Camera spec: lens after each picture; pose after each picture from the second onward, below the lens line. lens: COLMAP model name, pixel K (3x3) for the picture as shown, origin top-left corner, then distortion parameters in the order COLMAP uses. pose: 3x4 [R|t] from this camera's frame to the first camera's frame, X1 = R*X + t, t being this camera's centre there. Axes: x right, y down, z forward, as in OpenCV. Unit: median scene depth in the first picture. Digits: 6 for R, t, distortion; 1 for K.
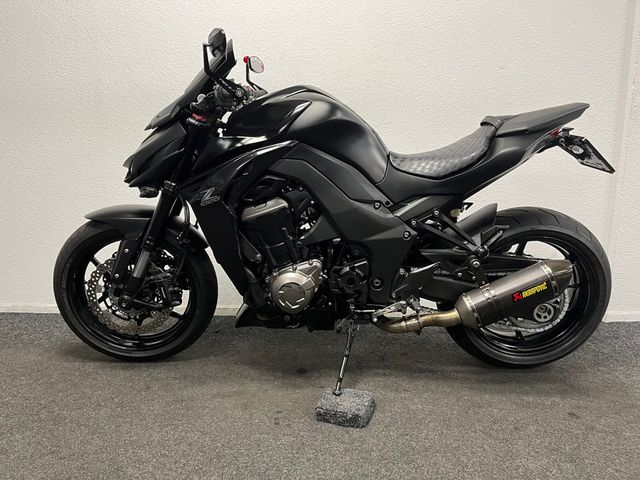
lens RADIAL K [[480.4, 0, 320.3], [0, 480.4, 239.8], [0, 0, 1]] dist [0.035196, -0.036067]
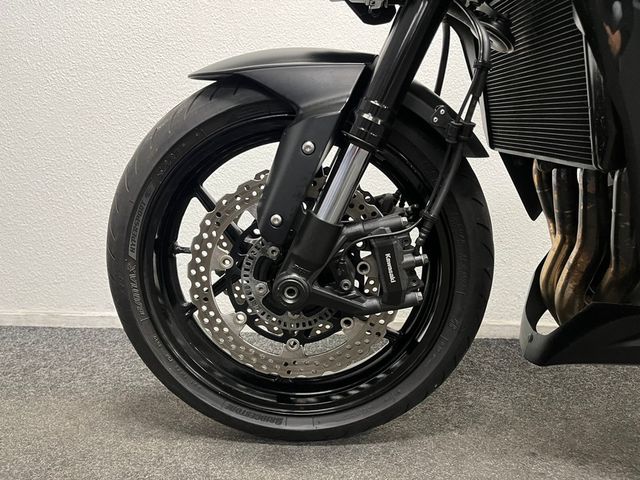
lens RADIAL K [[480.4, 0, 315.1], [0, 480.4, 236.6], [0, 0, 1]] dist [0.035196, -0.036067]
pose [[0.998016, -0.000097, -0.062968, -0.346622], [-0.003682, 0.998198, -0.059895, 0.103784], [0.062860, 0.060008, 0.996217, 0.596588]]
